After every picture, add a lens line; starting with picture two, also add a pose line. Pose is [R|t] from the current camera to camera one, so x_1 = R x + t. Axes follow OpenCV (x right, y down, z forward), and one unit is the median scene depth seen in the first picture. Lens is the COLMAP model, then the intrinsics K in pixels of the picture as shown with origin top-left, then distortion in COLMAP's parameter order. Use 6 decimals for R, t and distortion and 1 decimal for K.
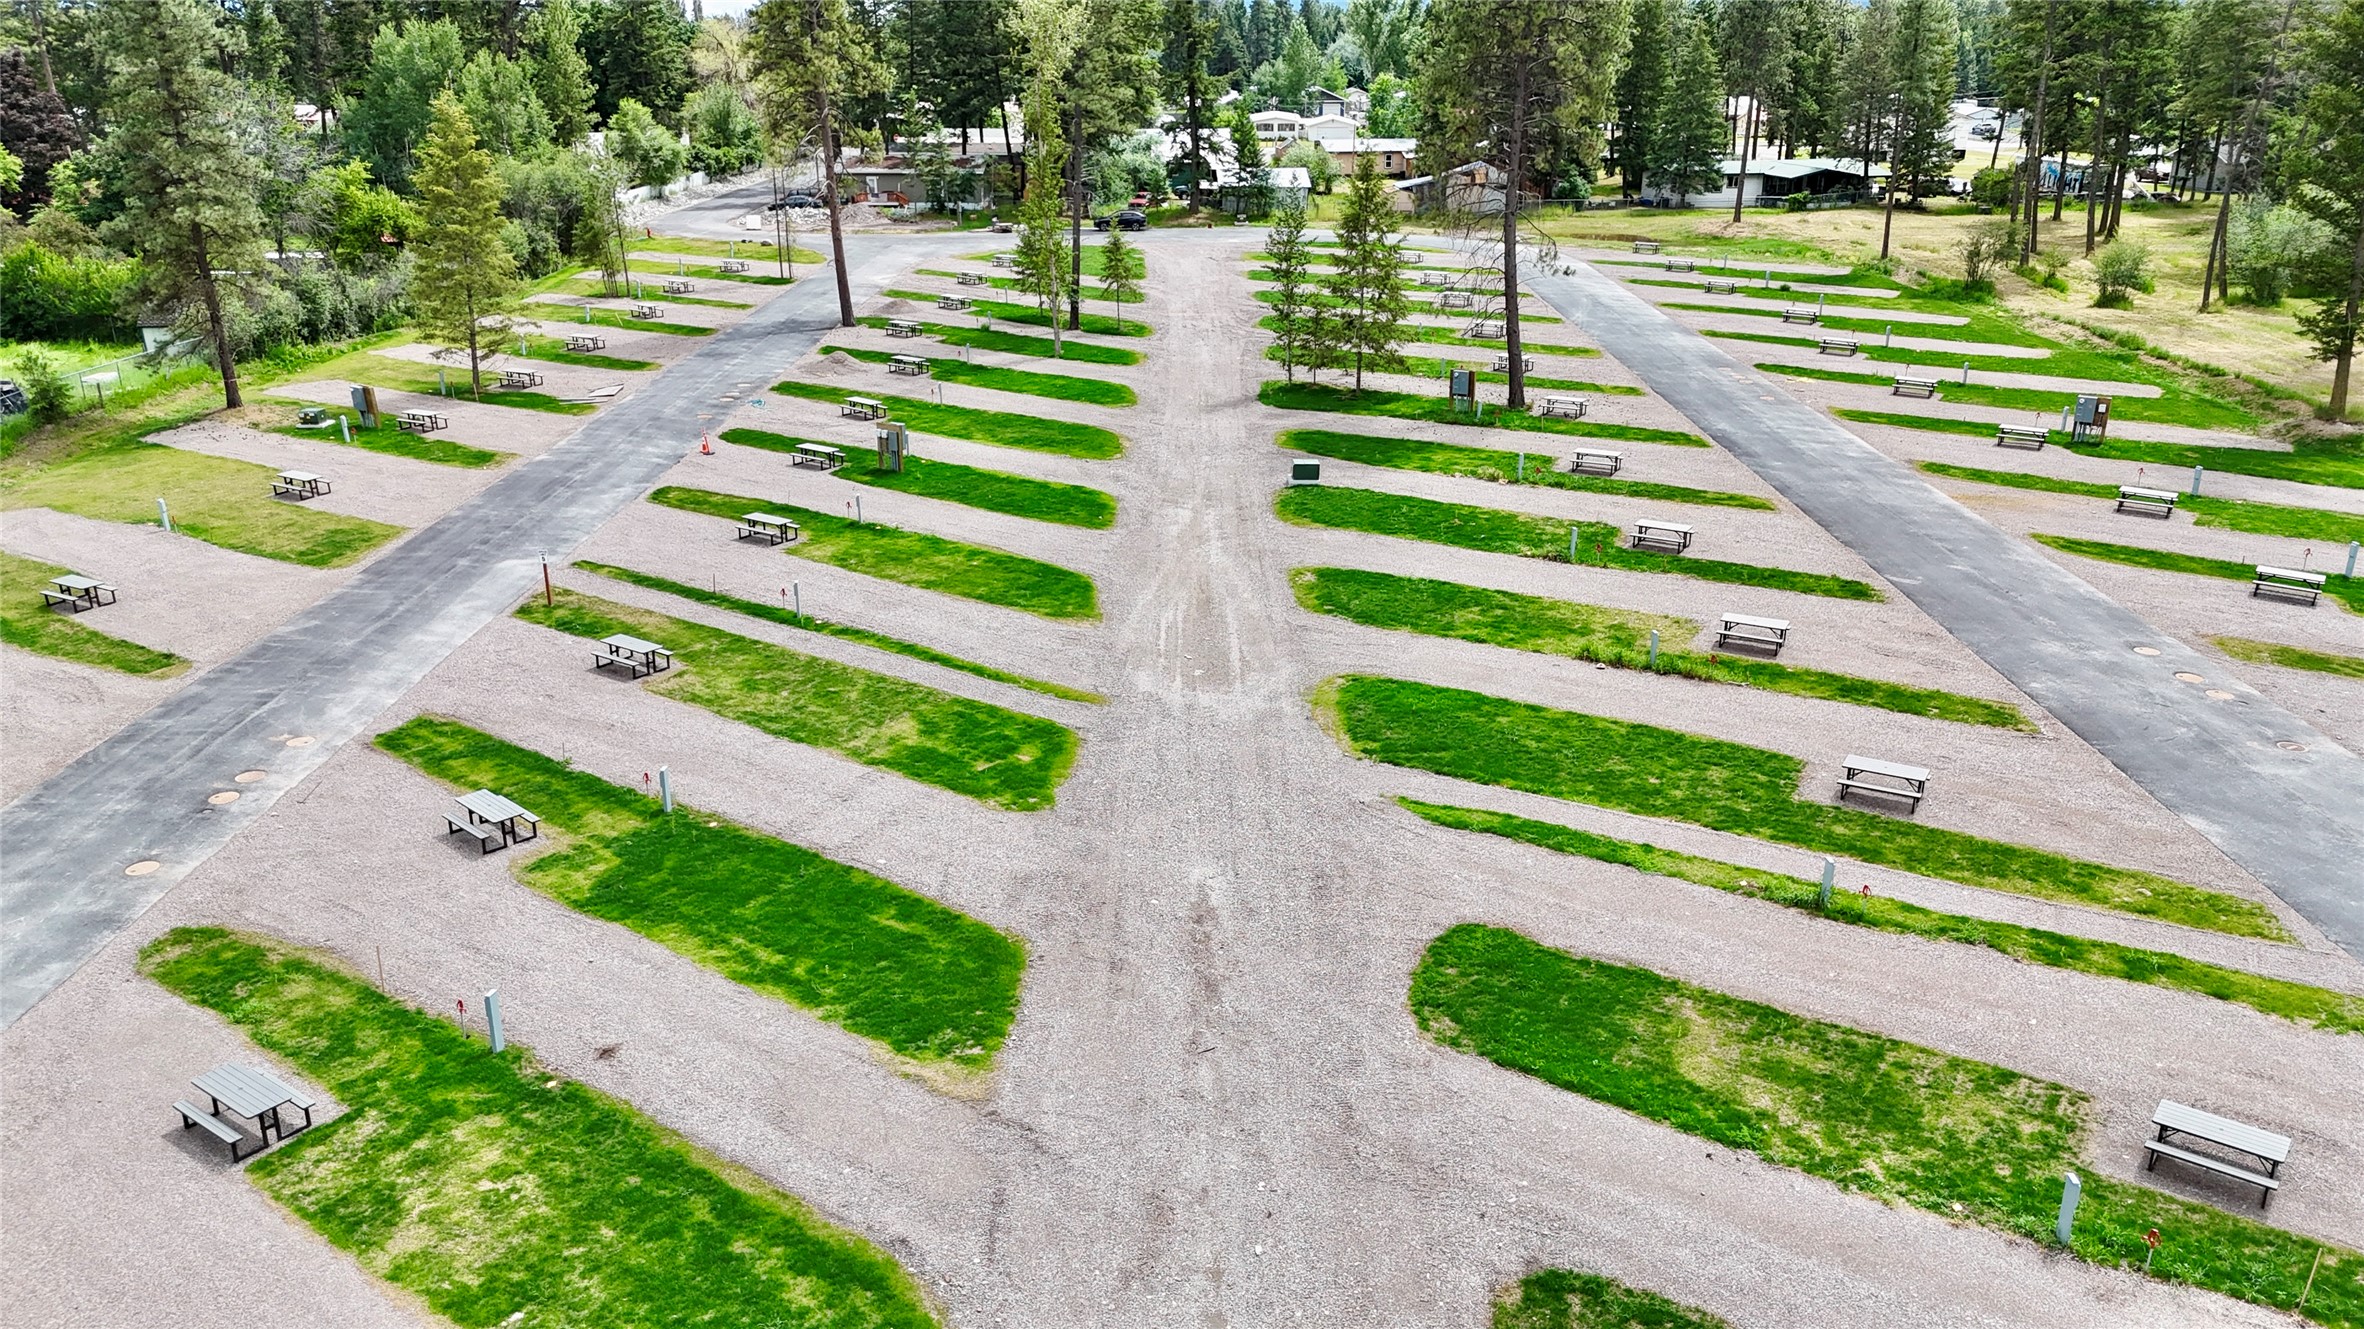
lens RADIAL K [[1770.2, 0, 1196.2], [0, 1770.2, 677.5], [0, 0, 1]] dist [0.056831, -0.036721]
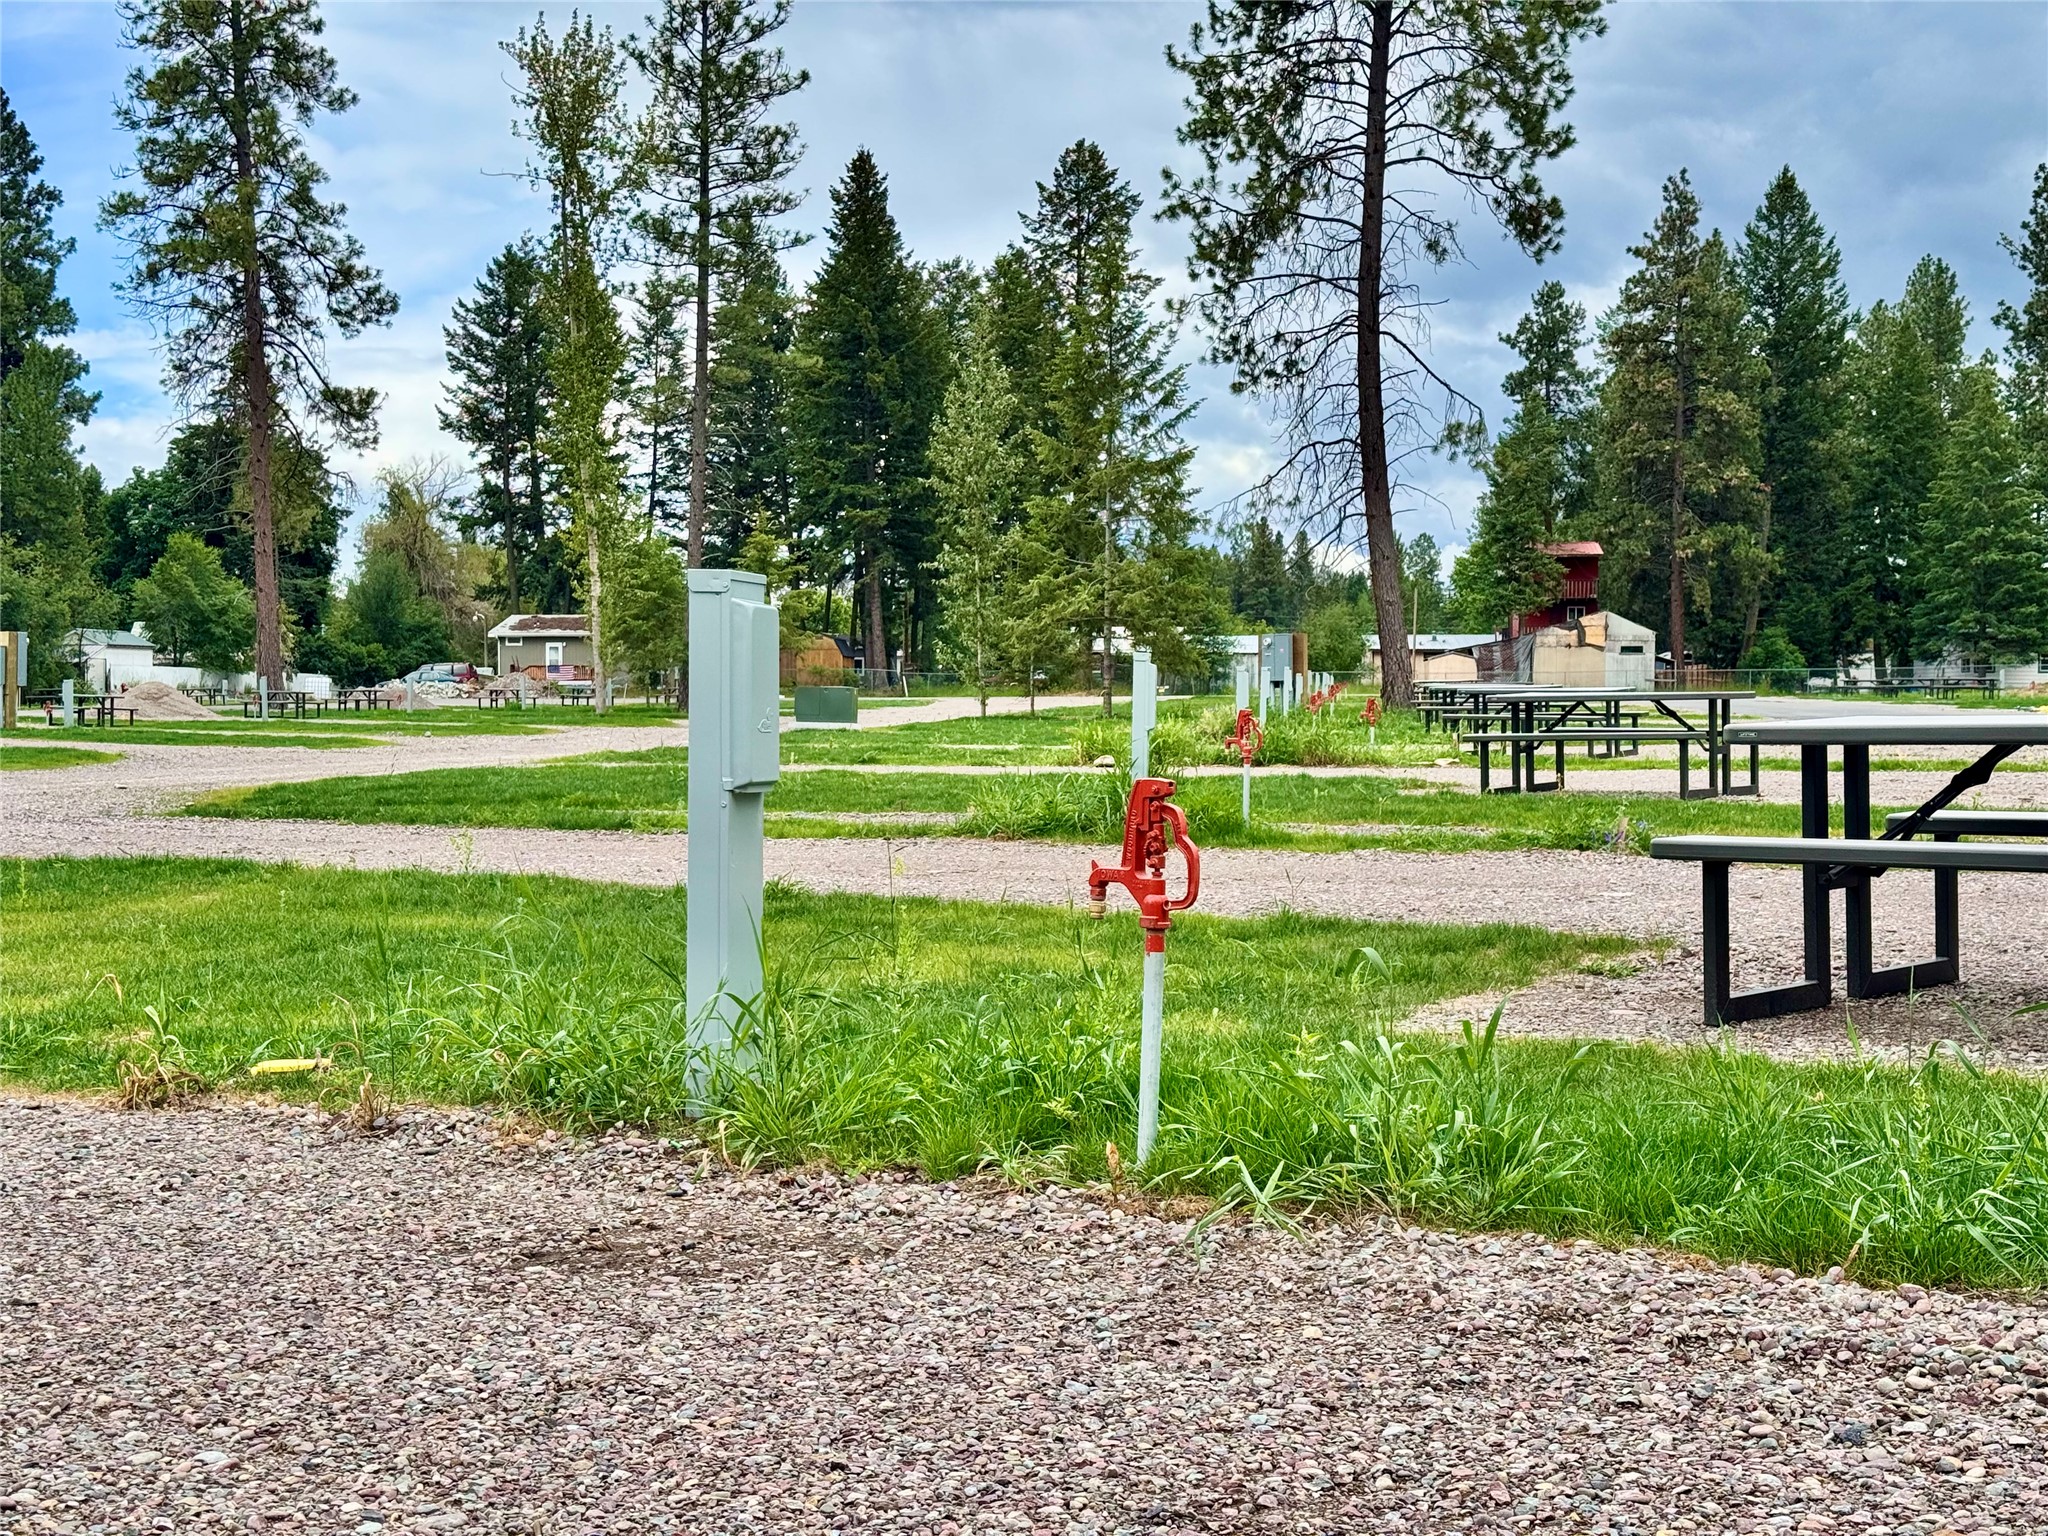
lens RADIAL K [[2848.8, 0, 1013.6], [0, 2848.8, 767.9], [0, 0, 1]] dist [0.126322, 0.000000]
pose [[0.991188, 0.000606, -0.132462, 0.319887], [-0.044227, 0.944118, -0.326626, 0.209116], [0.124862, 0.329606, 0.935825, 0.467444]]
